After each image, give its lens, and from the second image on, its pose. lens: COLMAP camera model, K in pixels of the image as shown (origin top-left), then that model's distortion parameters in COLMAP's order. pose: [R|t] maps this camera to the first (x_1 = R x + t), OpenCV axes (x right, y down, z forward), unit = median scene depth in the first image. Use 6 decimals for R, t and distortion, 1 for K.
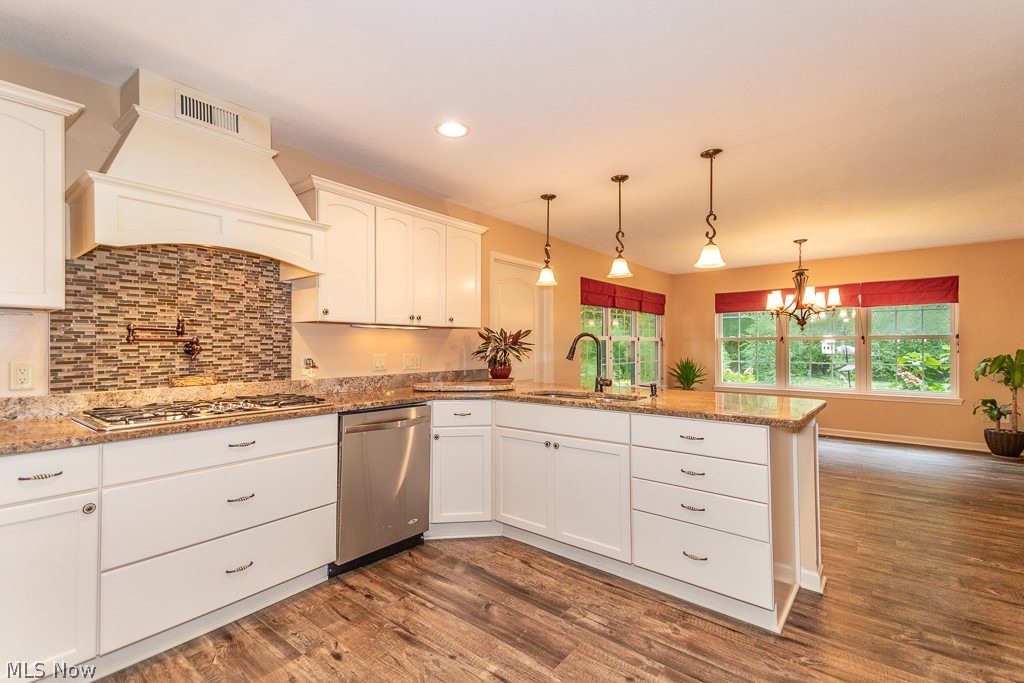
lens RADIAL K [[474.4, 0, 511.0], [0, 474.4, 348.4], [0, 0, 1]] dist [0.050866, -0.014036]
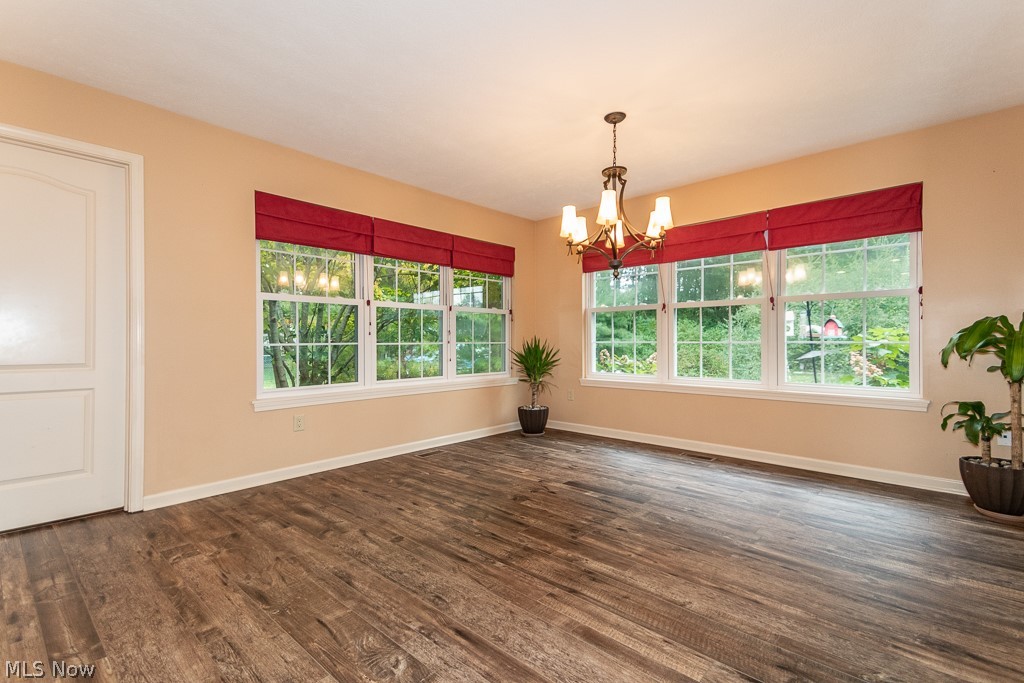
lens RADIAL K [[474.4, 0, 506.9], [0, 474.4, 345.5], [0, 0, 1]] dist [0.050866, -0.014036]
pose [[0.997470, -0.001020, -0.071086, 0.946242], [0.001386, 0.999986, 0.005105, 0.071088], [0.071080, -0.005190, 0.997457, 0.800428]]
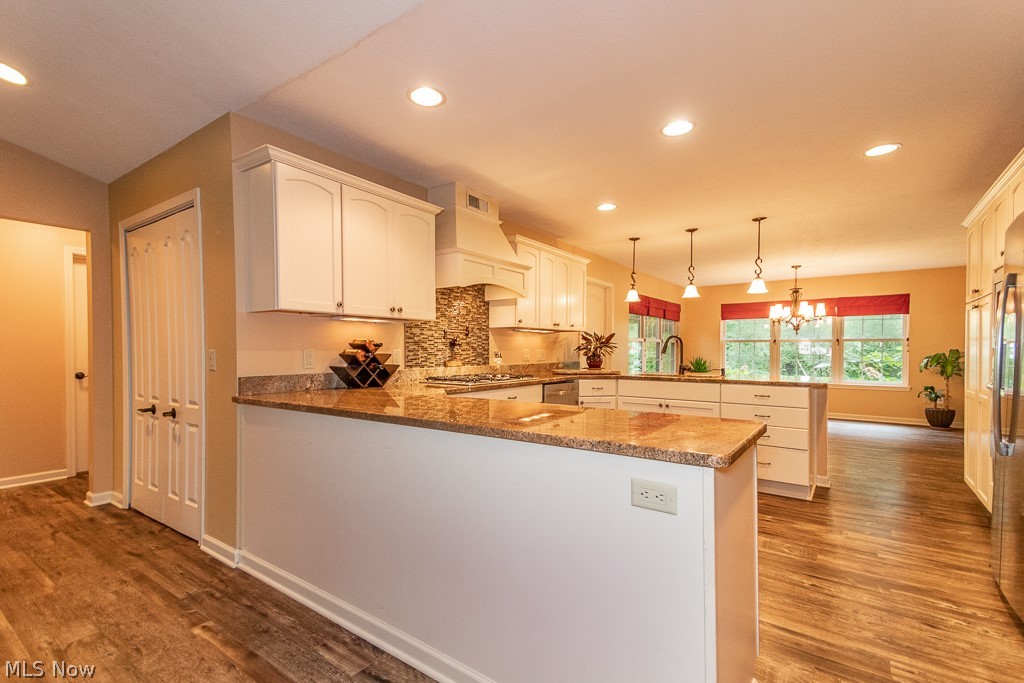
lens RADIAL K [[474.4, 0, 508.3], [0, 474.4, 360.1], [0, 0, 1]] dist [0.050866, -0.014036]
pose [[0.998482, 0.002656, 0.055016, -0.478399], [-0.003723, 0.999807, 0.019310, 0.019746], [-0.054954, -0.019486, 0.998299, -0.514575]]
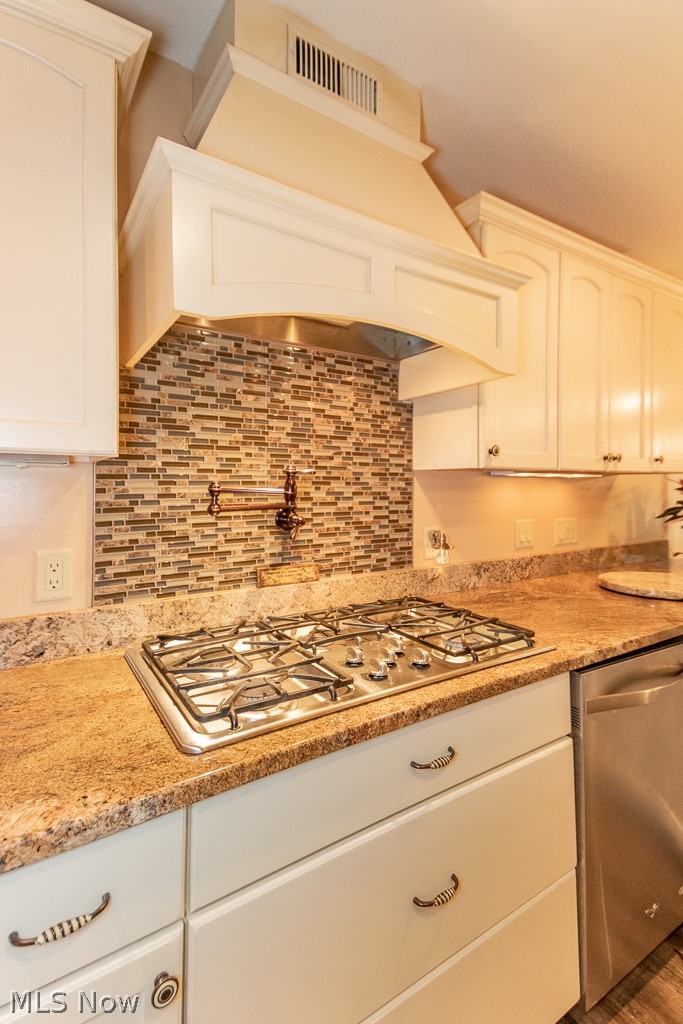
lens RADIAL K [[474.4, 0, 323.0], [0, 474.4, 482.2], [0, 0, 1]] dist [0.050866, -0.014036]
pose [[0.939437, -0.001432, -0.342718, -0.359384], [-0.003616, 0.999894, -0.014089, -0.030625], [0.342702, 0.014475, 0.939333, 0.406273]]
